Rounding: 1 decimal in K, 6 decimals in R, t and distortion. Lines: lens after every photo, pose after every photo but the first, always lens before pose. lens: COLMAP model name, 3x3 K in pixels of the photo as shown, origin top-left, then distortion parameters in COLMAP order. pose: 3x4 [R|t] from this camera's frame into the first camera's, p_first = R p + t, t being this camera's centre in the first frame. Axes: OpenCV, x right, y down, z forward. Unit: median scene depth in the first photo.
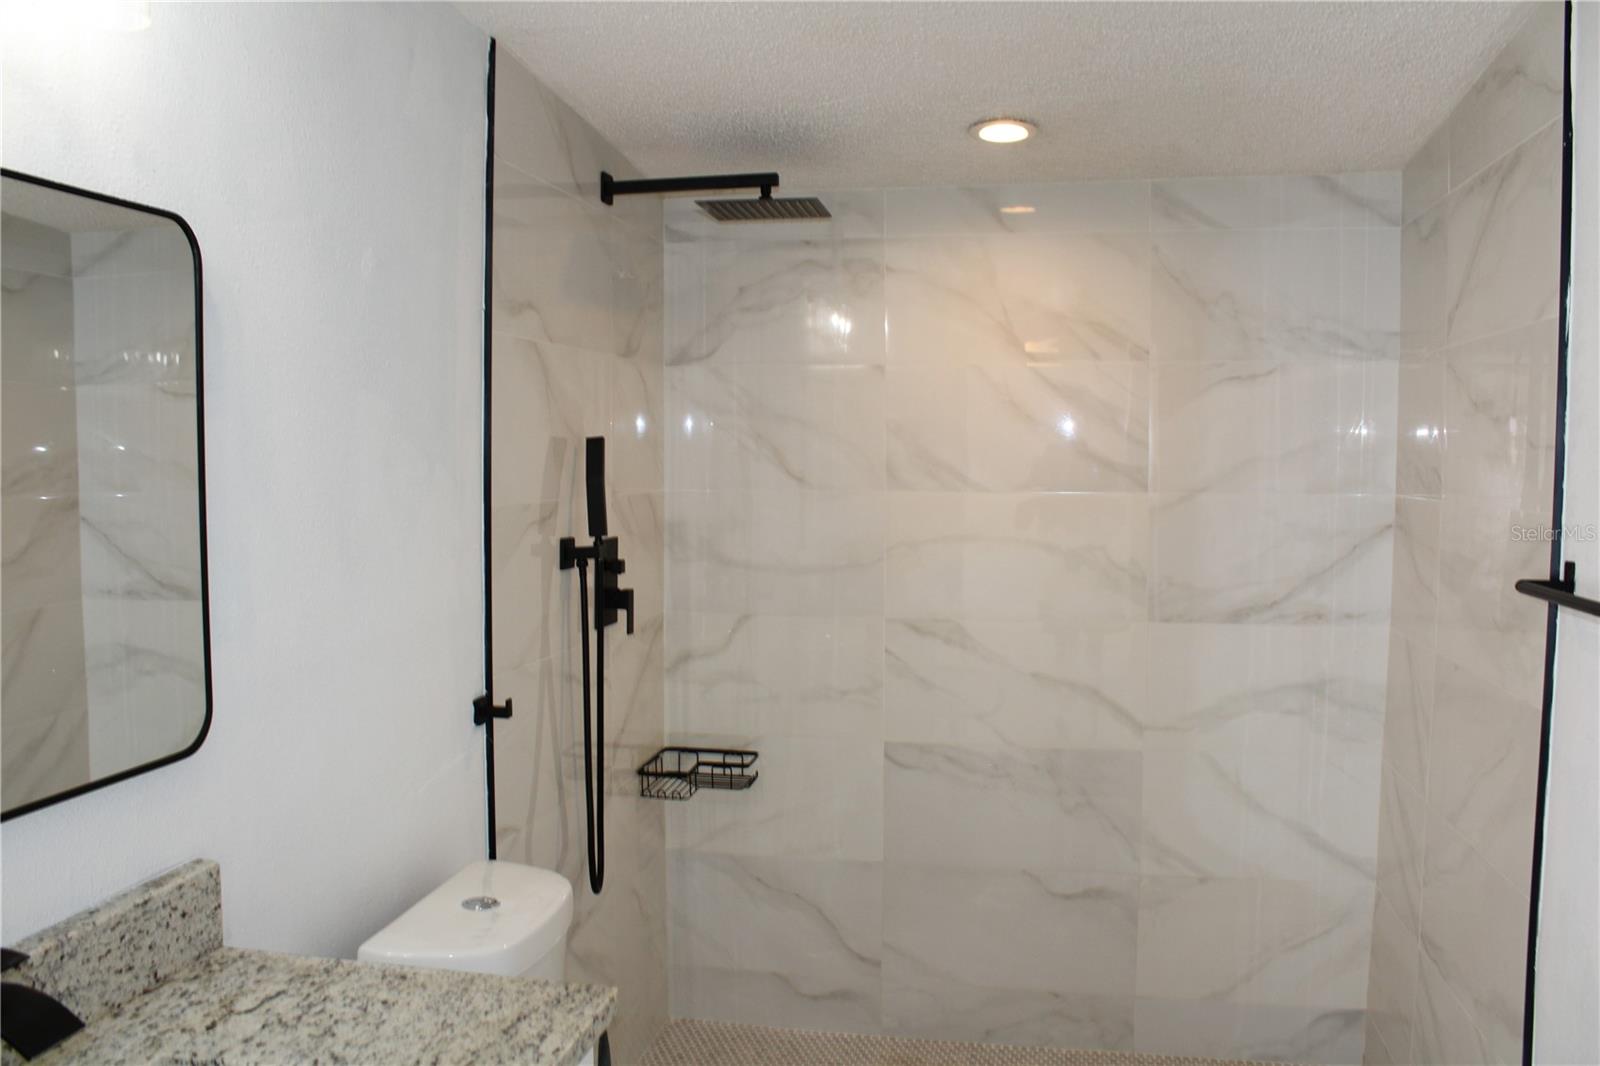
lens RADIAL K [[1336.5, 0, 797.1], [0, 1336.5, 545.6], [0, 0, 1]] dist [-0.161218, 0.145681]
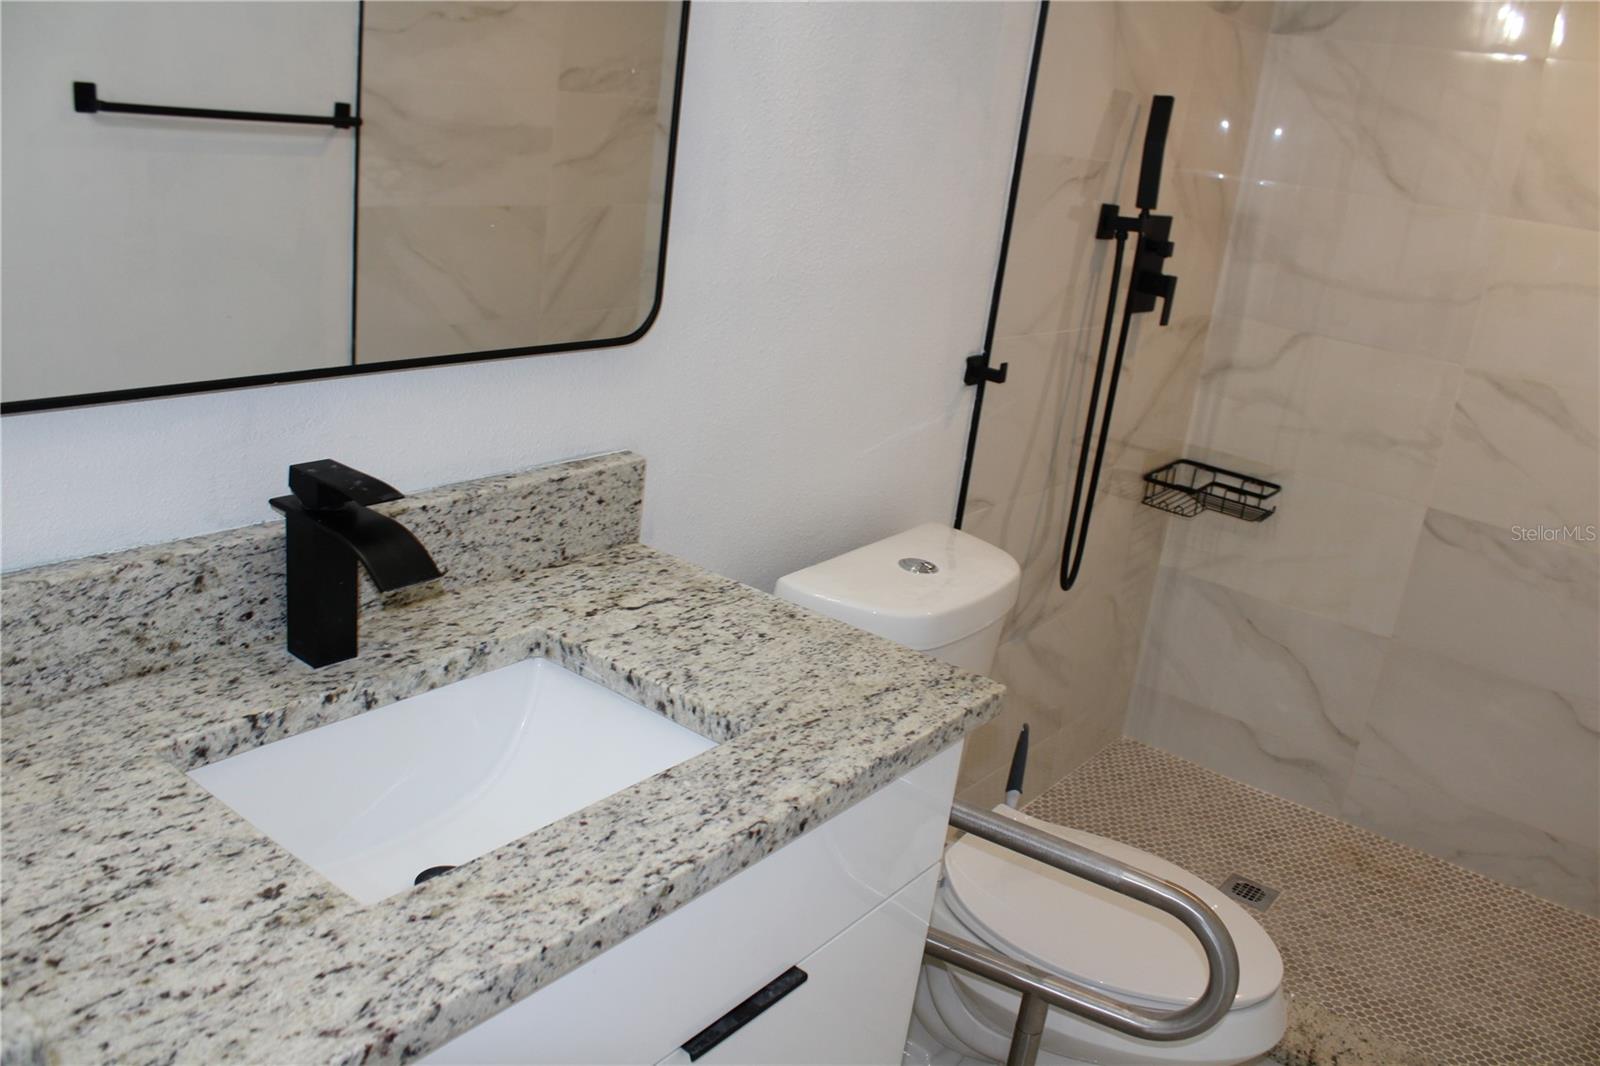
lens RADIAL K [[1336.5, 0, 797.1], [0, 1336.5, 545.6], [0, 0, 1]] dist [-0.161218, 0.145681]
pose [[0.893309, 0.241779, -0.378870, 0.034822], [-0.149387, 0.954776, 0.257072, 0.020868], [0.423890, -0.173046, 0.889029, 0.092875]]
